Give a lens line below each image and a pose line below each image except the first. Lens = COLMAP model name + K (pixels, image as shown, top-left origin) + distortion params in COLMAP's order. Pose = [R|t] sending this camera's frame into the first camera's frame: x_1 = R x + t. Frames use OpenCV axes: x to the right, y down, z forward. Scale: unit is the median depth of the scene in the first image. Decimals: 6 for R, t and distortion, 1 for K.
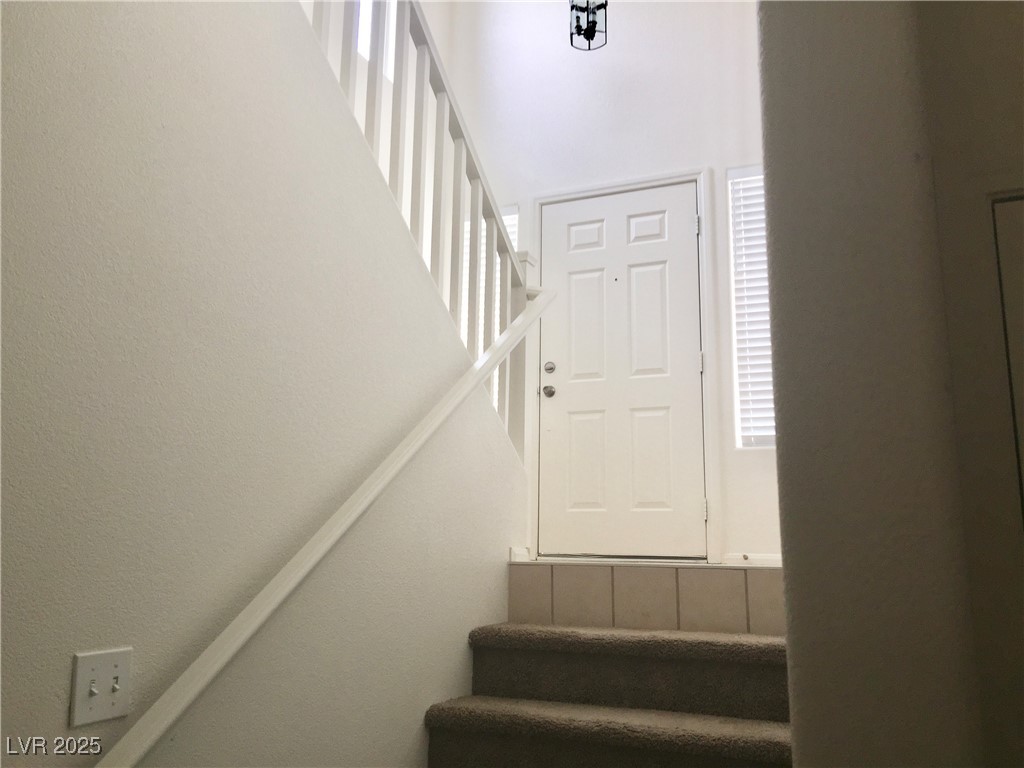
lens RADIAL K [[861.3, 0, 511.4], [0, 861.3, 382.9], [0, 0, 1]] dist [0.065668, -0.101545]
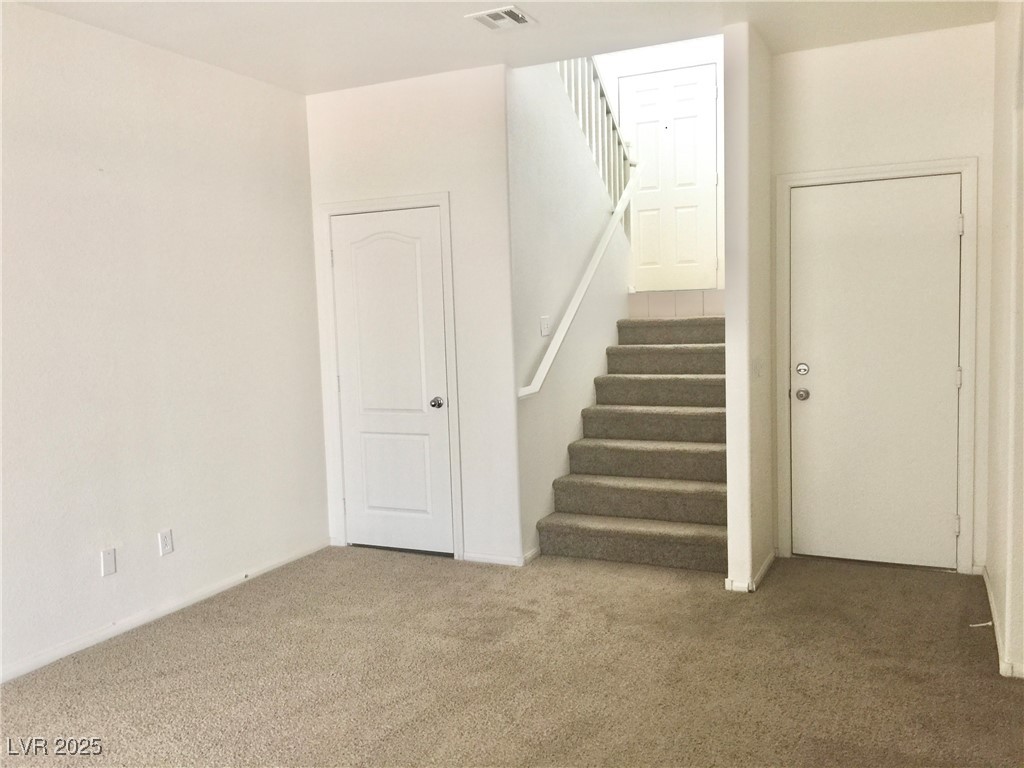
lens RADIAL K [[861.3, 0, 512.8], [0, 861.3, 383.0], [0, 0, 1]] dist [0.065668, -0.101545]
pose [[0.998522, -0.050030, -0.021254, -0.252269], [0.053984, 0.958472, 0.280031, -0.202822], [0.006362, -0.280765, 0.959756, -1.168354]]
